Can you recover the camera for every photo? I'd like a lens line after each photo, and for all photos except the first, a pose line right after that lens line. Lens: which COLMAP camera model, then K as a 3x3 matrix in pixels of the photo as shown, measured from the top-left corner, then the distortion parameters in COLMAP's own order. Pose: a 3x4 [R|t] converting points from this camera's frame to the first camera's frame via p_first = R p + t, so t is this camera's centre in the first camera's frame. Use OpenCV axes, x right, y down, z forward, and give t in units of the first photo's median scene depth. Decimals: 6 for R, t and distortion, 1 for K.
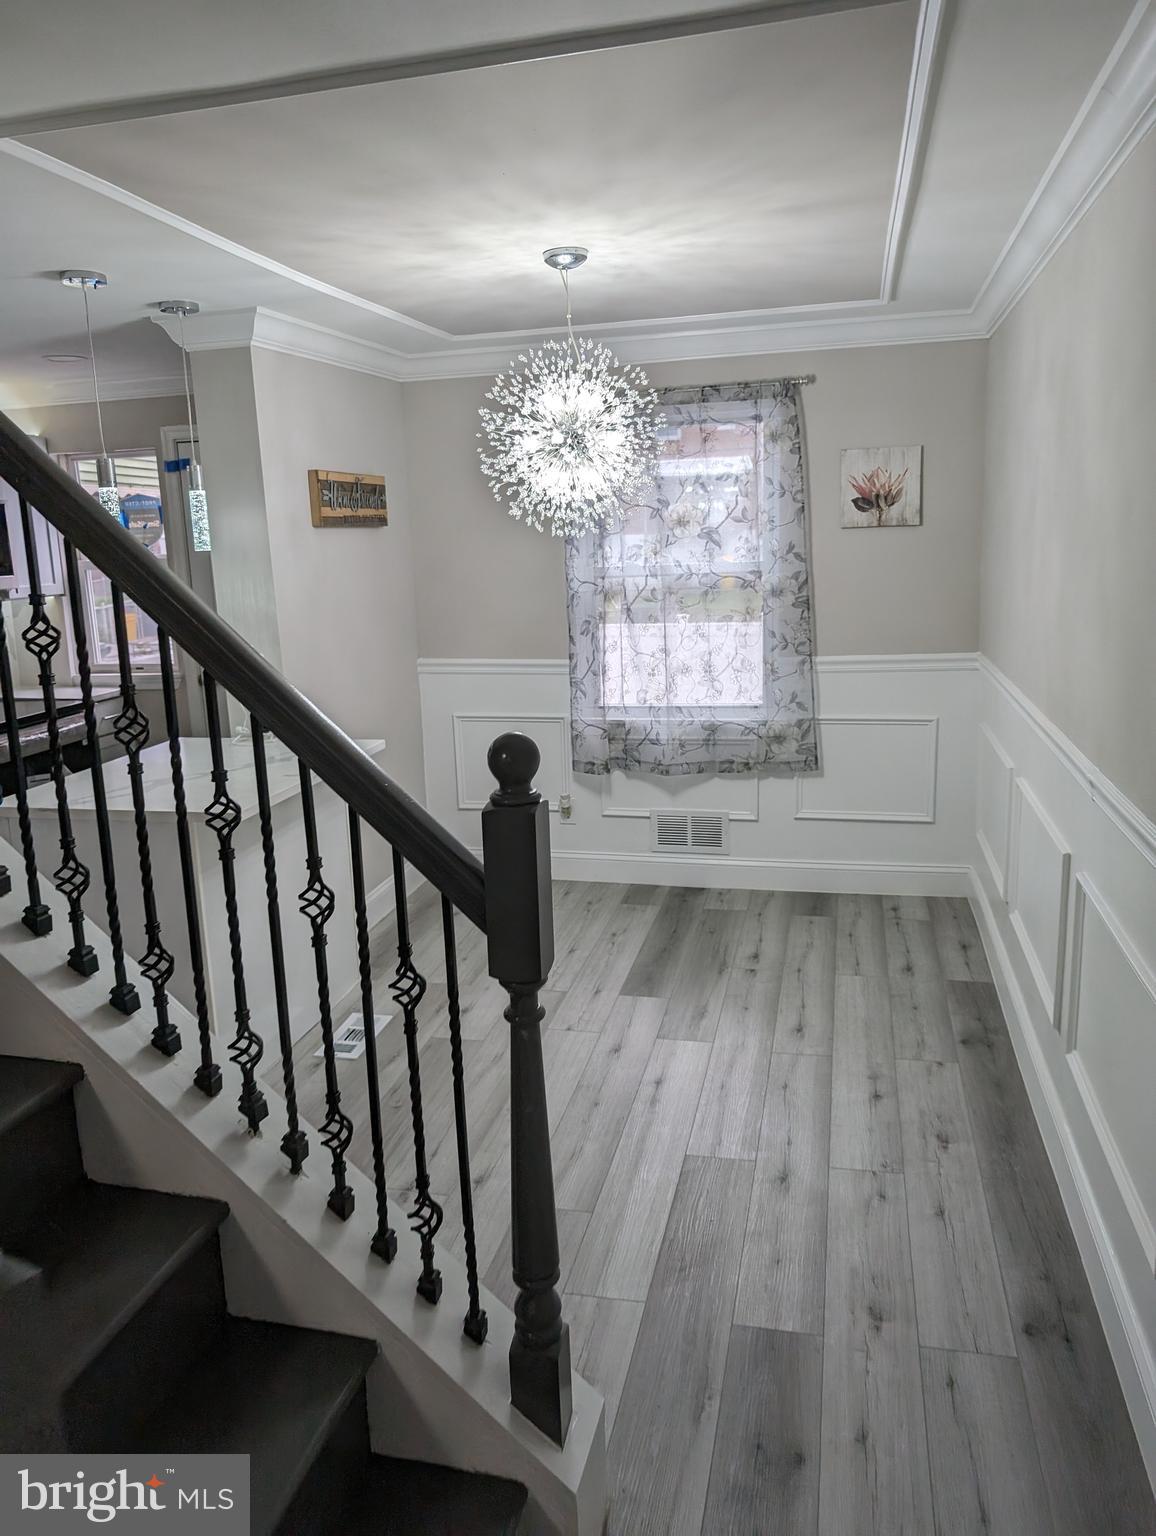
lens RADIAL K [[1116.1, 0, 578.0], [0, 1116.1, 768.0], [0, 0, 1]] dist [-0.004229, -0.001009]
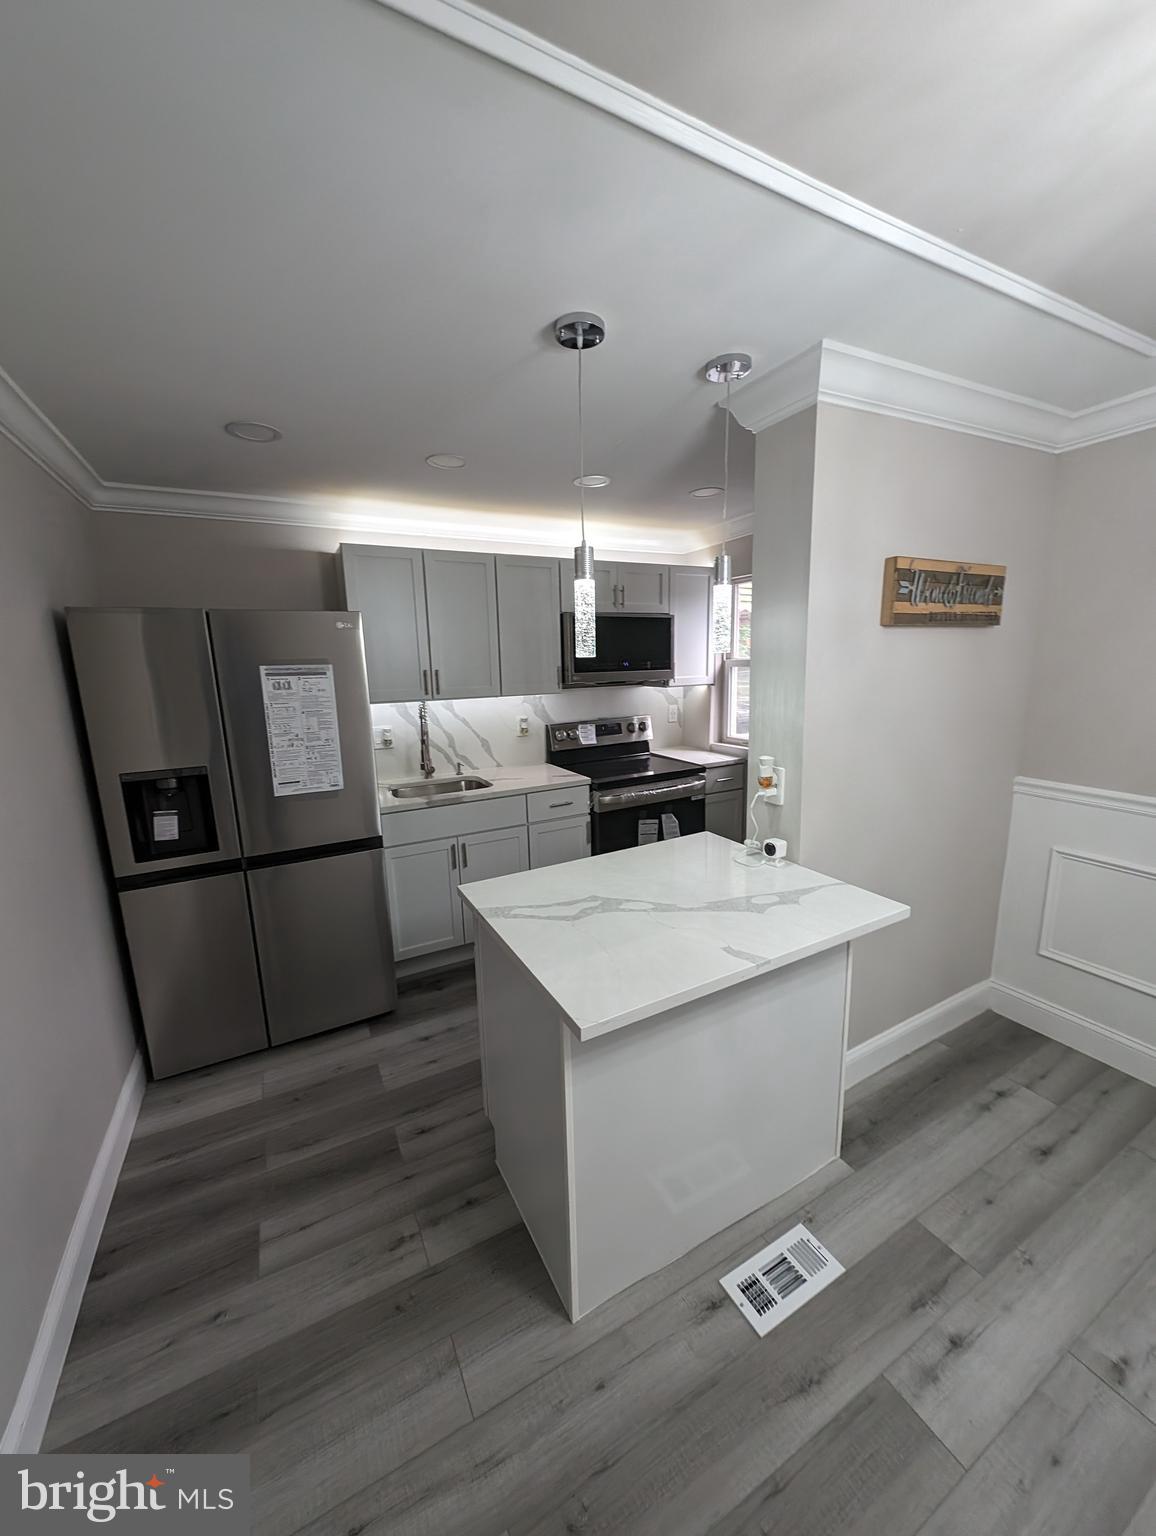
lens RADIAL K [[577.6, 0, 581.3], [0, 577.6, 770.6], [0, 0, 1]] dist [0.006930, -0.003879]
pose [[0.669618, 0.157823, -0.725743, -0.041176], [-0.149710, 0.985786, 0.076241, -0.084488], [0.727460, 0.057599, 0.683728, 0.426777]]
